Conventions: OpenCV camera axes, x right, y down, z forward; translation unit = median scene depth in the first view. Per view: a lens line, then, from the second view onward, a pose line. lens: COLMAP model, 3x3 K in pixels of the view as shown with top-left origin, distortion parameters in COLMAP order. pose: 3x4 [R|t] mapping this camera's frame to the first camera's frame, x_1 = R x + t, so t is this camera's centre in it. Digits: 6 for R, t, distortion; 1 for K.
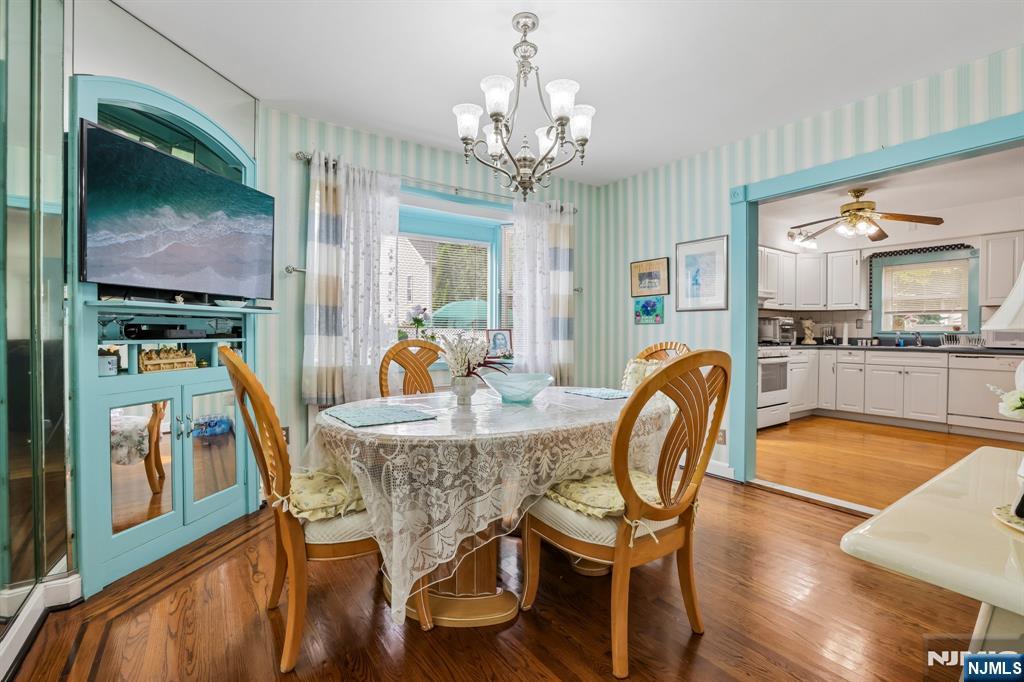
lens RADIAL K [[461.5, 0, 512.0], [0, 461.5, 341.0], [0, 0, 1]] dist [-0.044577, 0.012363]
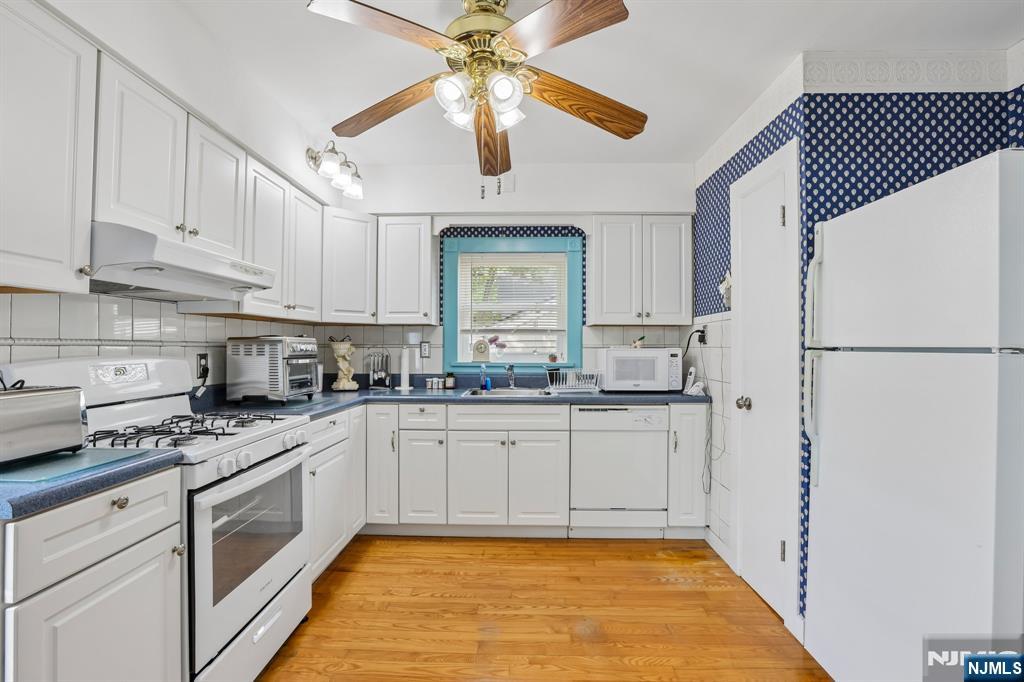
lens RADIAL K [[468.7, 0, 512.0], [0, 468.7, 341.0], [0, 0, 1]] dist [-0.065361, 0.023873]
pose [[0.583715, 0.006362, 0.811934, 0.370216], [0.015425, 0.999702, -0.018923, -0.037615], [-0.811812, 0.023570, 0.583443, 0.591686]]
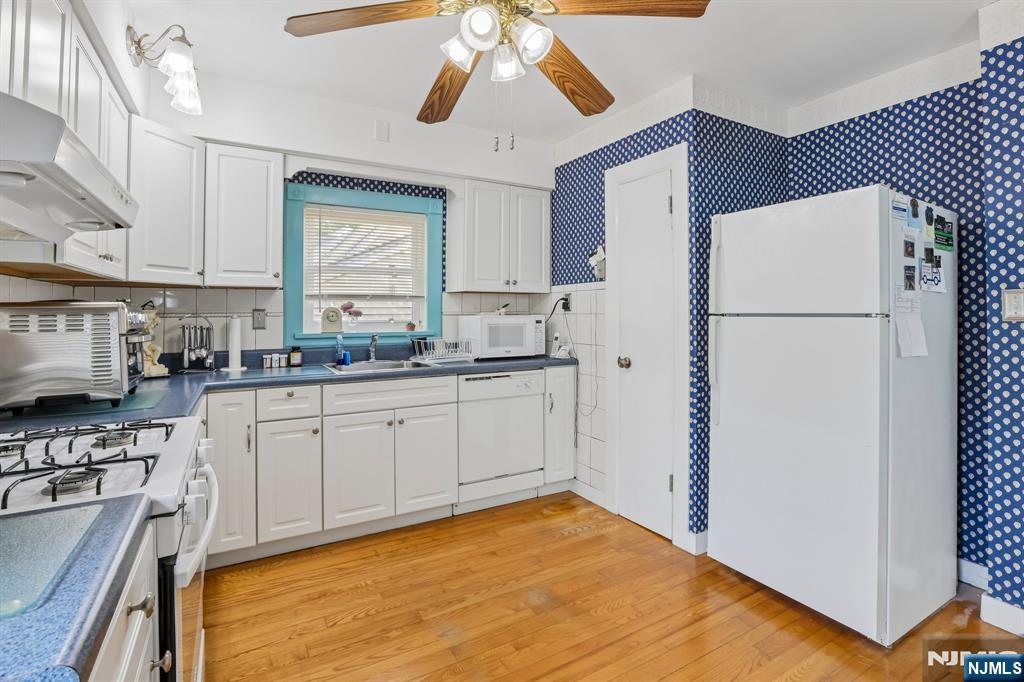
lens RADIAL K [[480.2, 0, 514.6], [0, 480.2, 303.5], [0, 0, 1]] dist [-0.040924, 0.000756]
pose [[0.068429, 0.013805, 0.997560, 0.325828], [0.022770, 0.999622, -0.015395, -0.042193], [-0.997396, 0.023768, 0.068089, 0.743718]]
